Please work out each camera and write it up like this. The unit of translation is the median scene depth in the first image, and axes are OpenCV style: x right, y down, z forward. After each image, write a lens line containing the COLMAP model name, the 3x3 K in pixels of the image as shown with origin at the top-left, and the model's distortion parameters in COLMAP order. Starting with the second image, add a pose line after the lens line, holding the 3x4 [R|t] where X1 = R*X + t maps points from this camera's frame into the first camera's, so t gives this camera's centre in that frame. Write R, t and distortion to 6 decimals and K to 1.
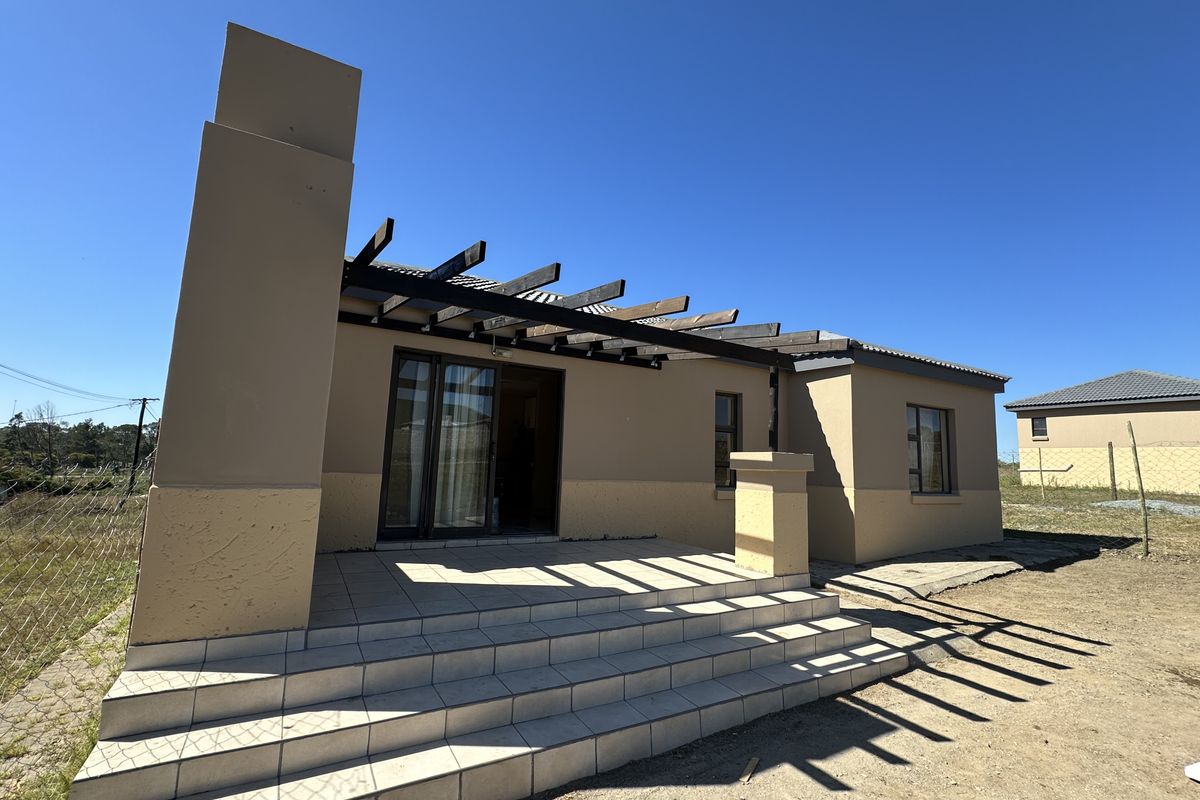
lens RADIAL K [[522.1, 0, 600.0], [0, 522.1, 400.0], [0, 0, 1]] dist [0.001859, 0.000019]
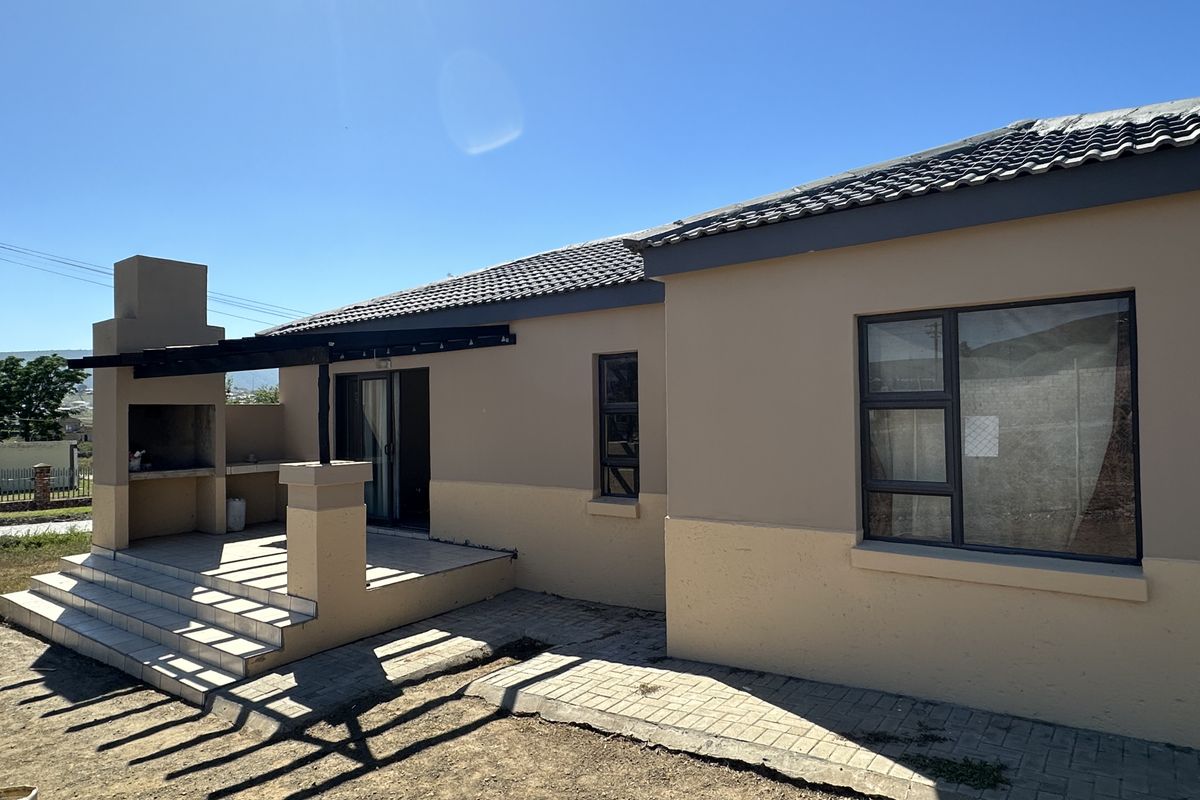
lens RADIAL K [[716.1, 0, 600.0], [0, 716.1, 400.0], [0, 0, 1]] dist [0.005133, 0.002145]
pose [[0.380182, -0.060658, -0.922920, 1.379003], [0.142886, 0.989720, -0.006188, 0.059472], [0.913808, -0.129520, 0.384941, 0.822088]]
